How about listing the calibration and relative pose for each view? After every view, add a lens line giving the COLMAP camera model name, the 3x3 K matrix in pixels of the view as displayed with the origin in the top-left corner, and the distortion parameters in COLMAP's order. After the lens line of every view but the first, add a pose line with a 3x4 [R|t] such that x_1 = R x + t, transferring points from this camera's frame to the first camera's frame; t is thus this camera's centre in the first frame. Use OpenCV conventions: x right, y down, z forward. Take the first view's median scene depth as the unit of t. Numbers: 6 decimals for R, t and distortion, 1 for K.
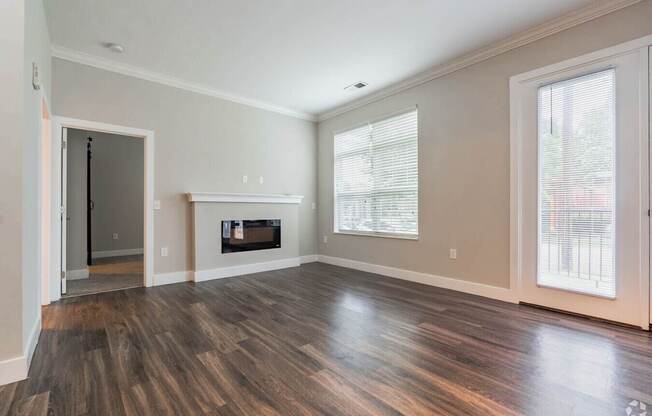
lens RADIAL K [[285.5, 0, 325.7], [0, 285.5, 208.9], [0, 0, 1]] dist [0.009200, 0.000368]
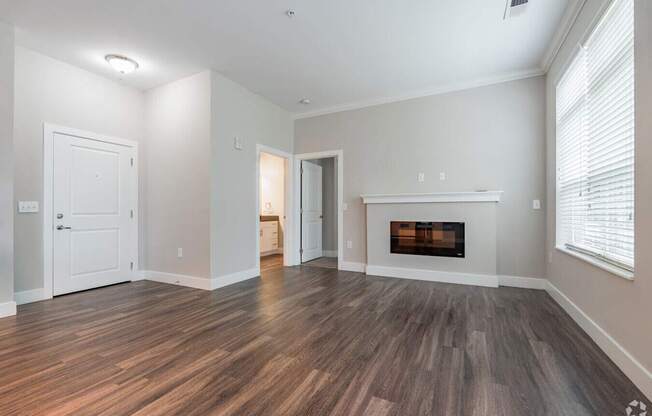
lens RADIAL K [[285.5, 0, 321.2], [0, 285.5, 210.9], [0, 0, 1]] dist [0.009200, 0.000368]
pose [[0.384989, -0.003557, -0.922914, 0.535184], [0.006987, 0.999975, -0.000940, 0.003358], [0.922895, -0.006086, 0.385004, 0.410013]]
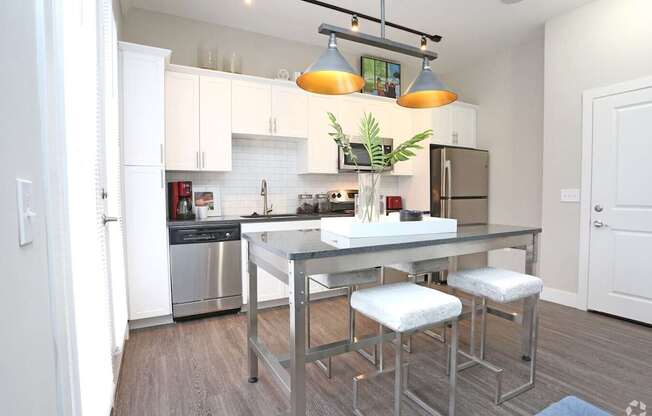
lens RADIAL K [[337.6, 0, 327.9], [0, 337.6, 204.0], [0, 0, 1]] dist [-0.027279, 0.001622]
pose [[-0.976345, 0.001759, 0.216213, 0.173769], [0.007262, 0.999670, 0.024659, -0.007440], [-0.216098, 0.025646, -0.976035, 0.622551]]
